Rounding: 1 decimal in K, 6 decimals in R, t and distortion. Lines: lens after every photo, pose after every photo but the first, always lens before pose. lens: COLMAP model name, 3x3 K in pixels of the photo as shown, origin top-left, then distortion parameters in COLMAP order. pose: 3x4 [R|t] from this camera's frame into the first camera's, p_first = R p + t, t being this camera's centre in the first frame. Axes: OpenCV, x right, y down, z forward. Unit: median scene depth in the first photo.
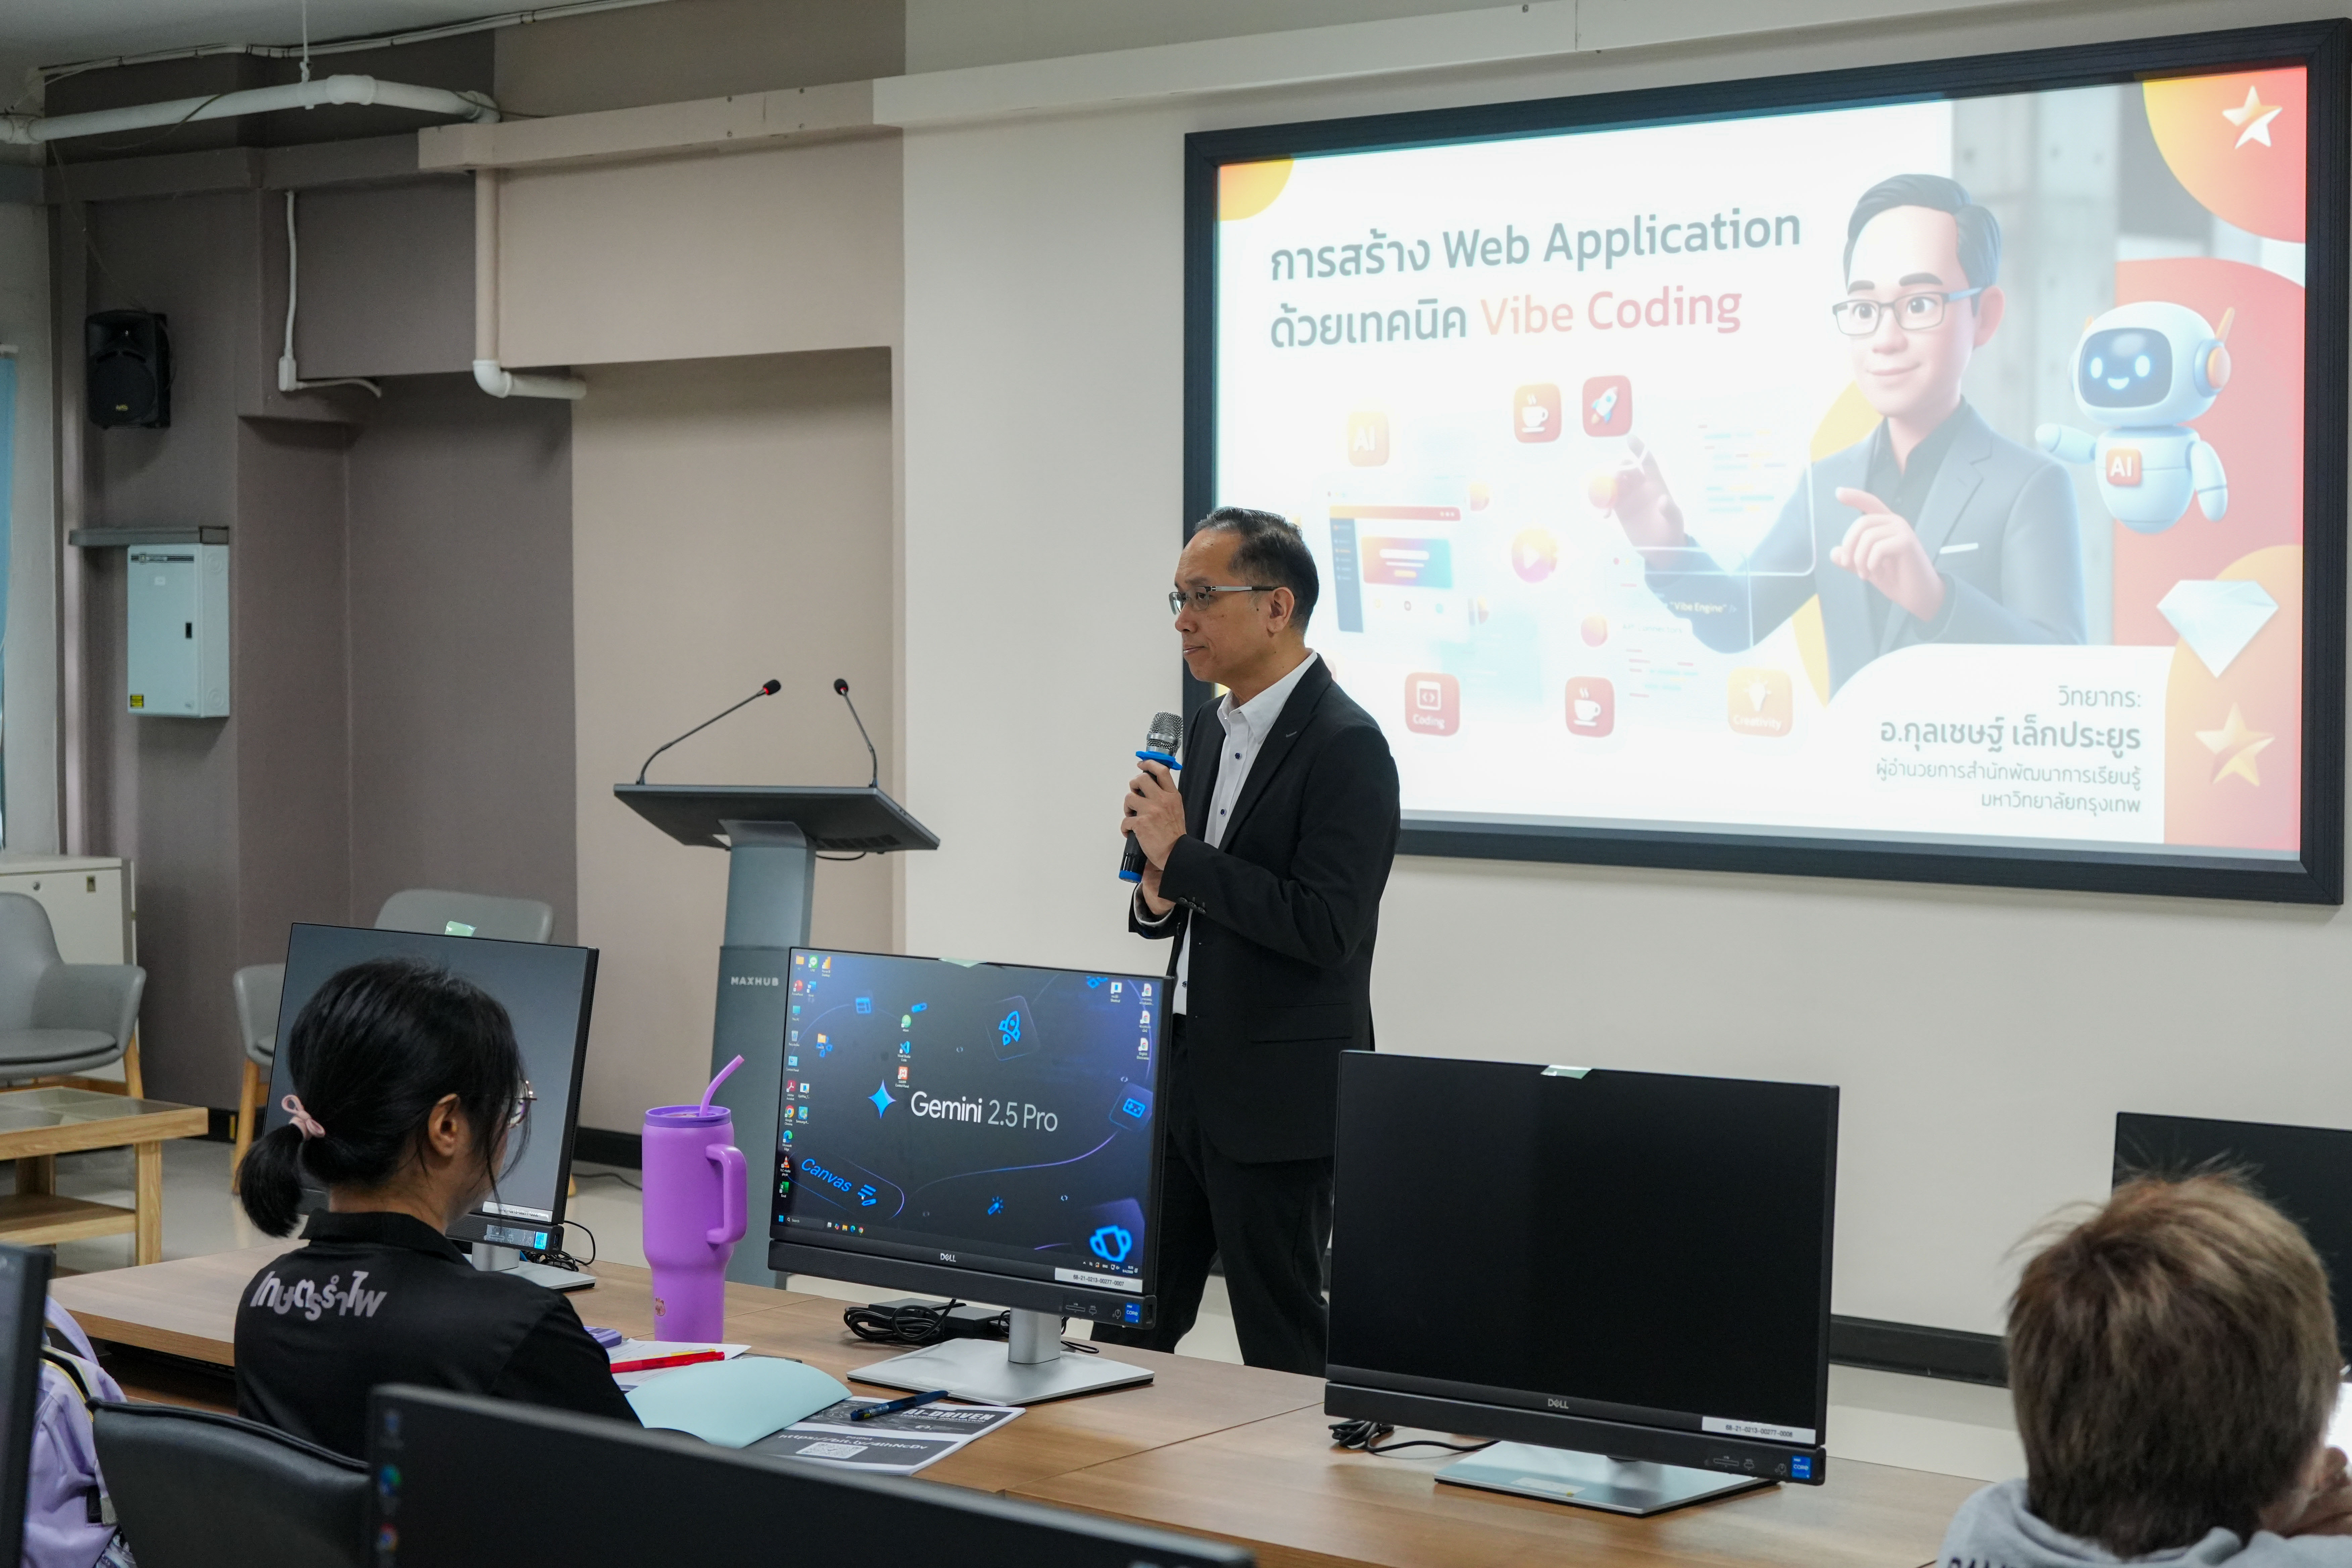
lens RADIAL K [[3761.5, 0, 1173.9], [0, 3761.5, 786.0], [0, 0, 1]] dist [-0.010565, 0.000000]
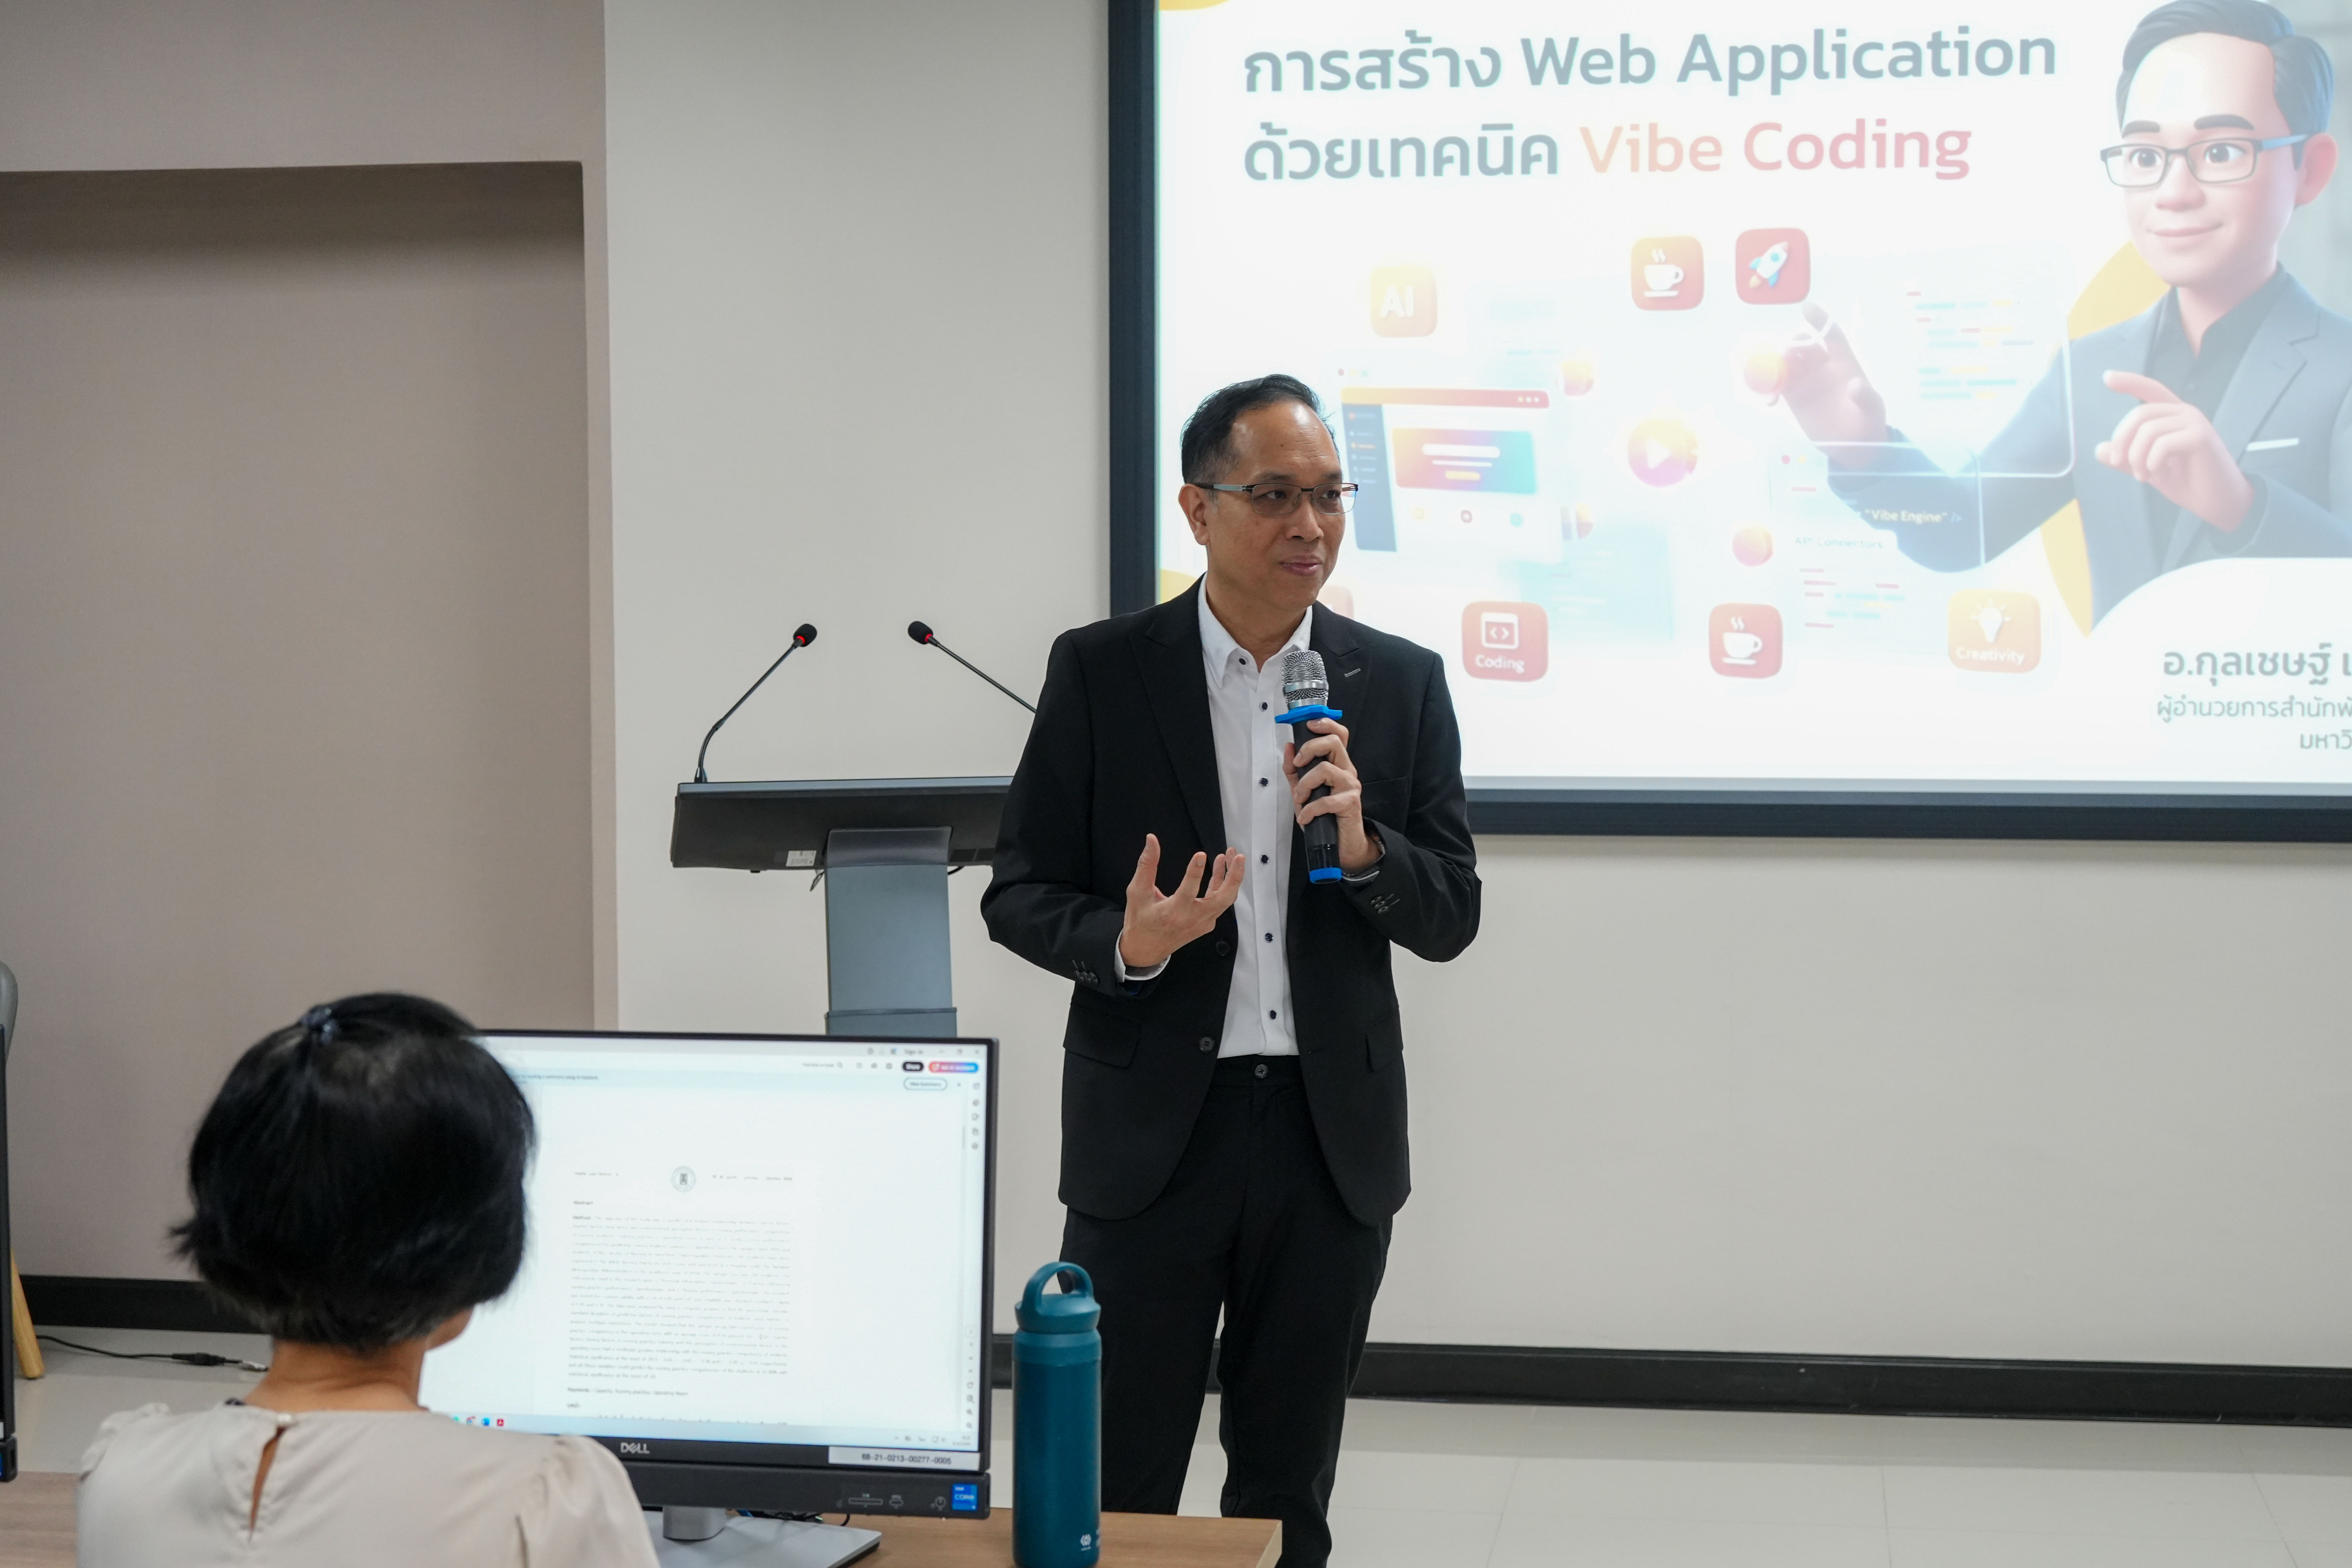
lens RADIAL K [[3761.5, 0, 1177.0], [0, 3761.5, 781.4], [0, 0, 1]] dist [-0.010565, 0.000000]
pose [[0.863485, -0.037622, 0.502969, -0.405857], [0.028648, 0.999263, 0.025564, -0.015302], [-0.503560, -0.007665, 0.863926, 0.372194]]
